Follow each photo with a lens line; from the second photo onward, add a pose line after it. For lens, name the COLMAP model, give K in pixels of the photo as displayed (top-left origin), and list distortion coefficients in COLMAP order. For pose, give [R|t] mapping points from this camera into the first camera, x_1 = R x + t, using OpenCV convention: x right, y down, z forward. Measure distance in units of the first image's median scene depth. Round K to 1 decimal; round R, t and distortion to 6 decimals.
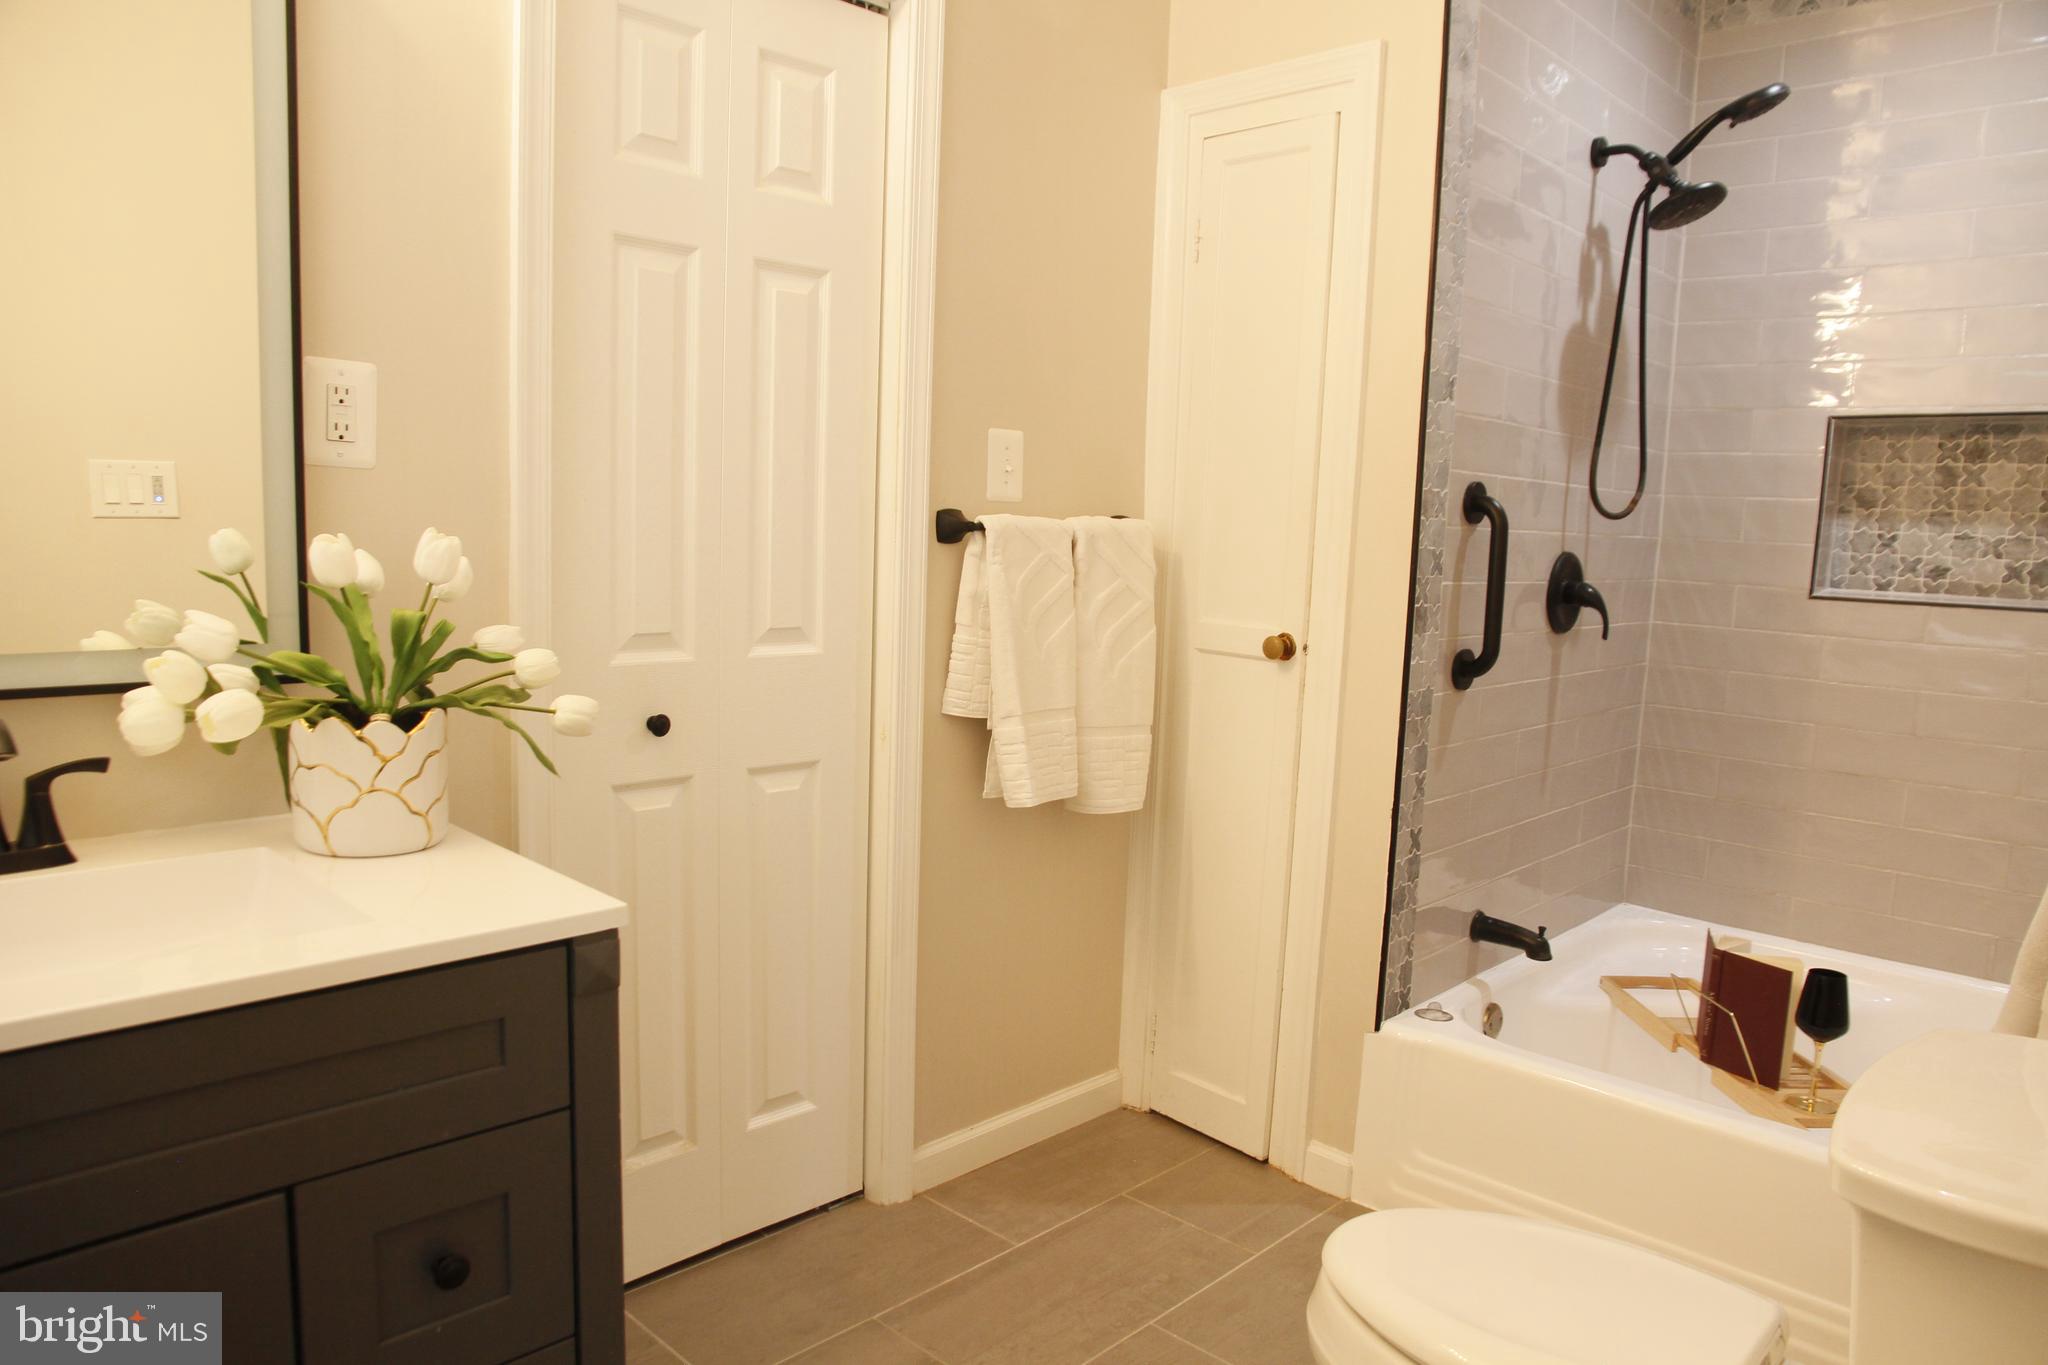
lens RADIAL K [[1383.3, 0, 1024.0], [0, 1383.3, 682.5], [0, 0, 1]] dist [-0.124429, 0.082394]
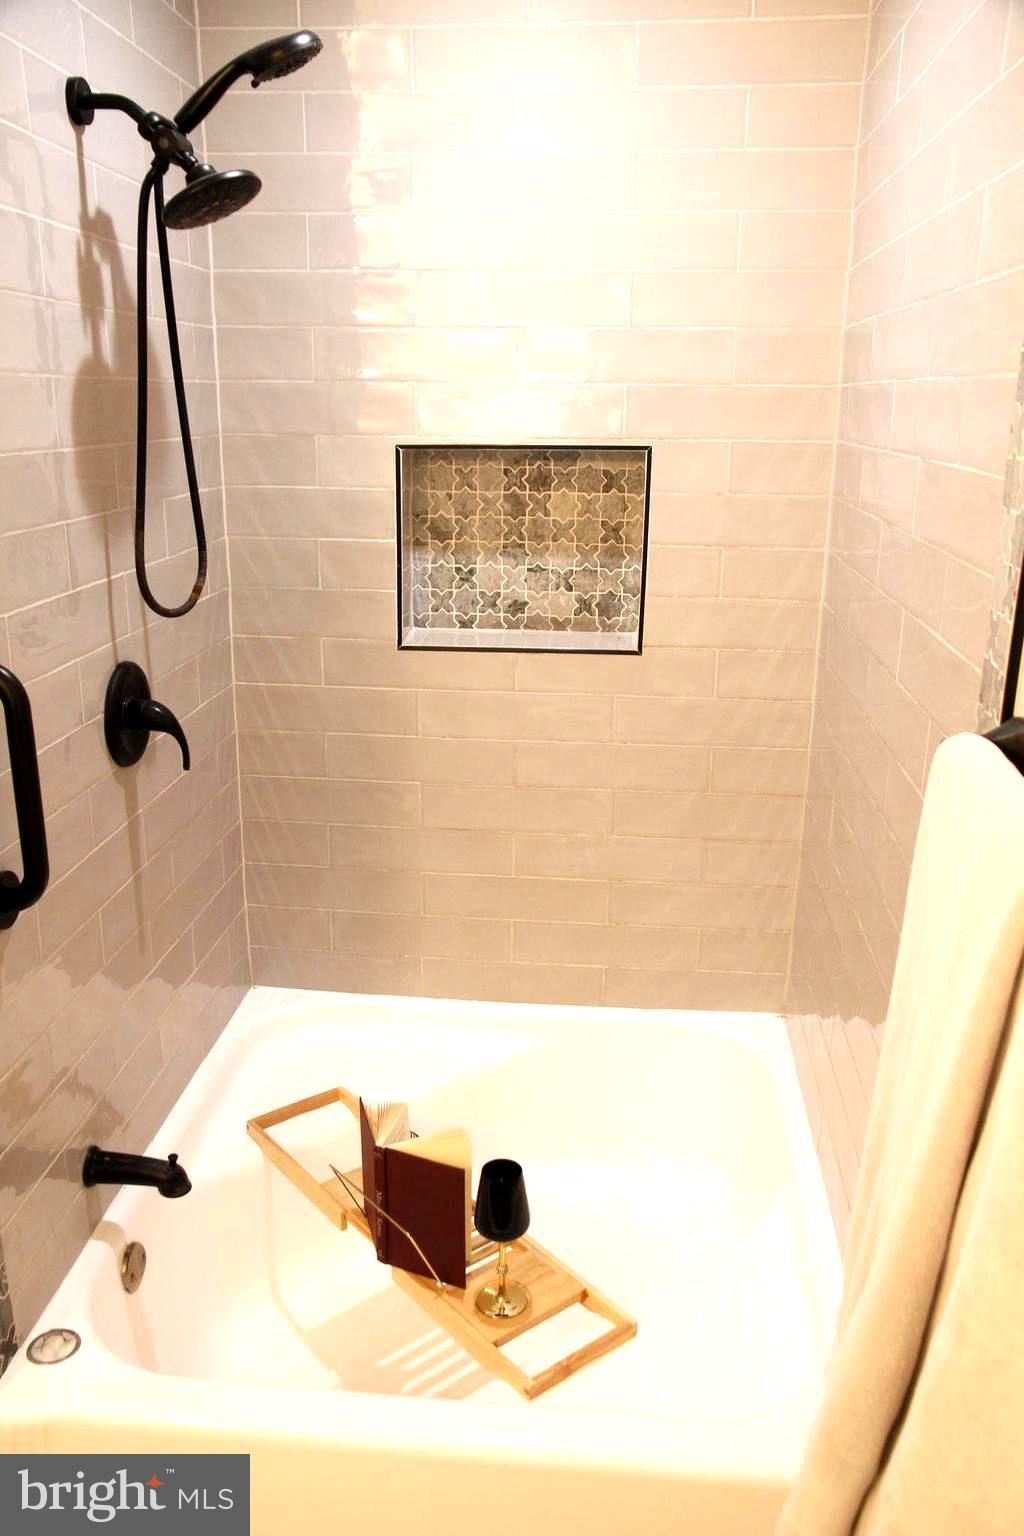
lens RADIAL K [[1231.2, 0, 516.4], [0, 1231.2, 744.0], [0, 0, 1]] dist [-0.033804, 0.102771]
pose [[0.780111, -0.206179, 0.590691, 0.152138], [0.102120, 0.973439, 0.204909, -0.172245], [-0.617250, -0.099530, 0.780446, 0.310696]]
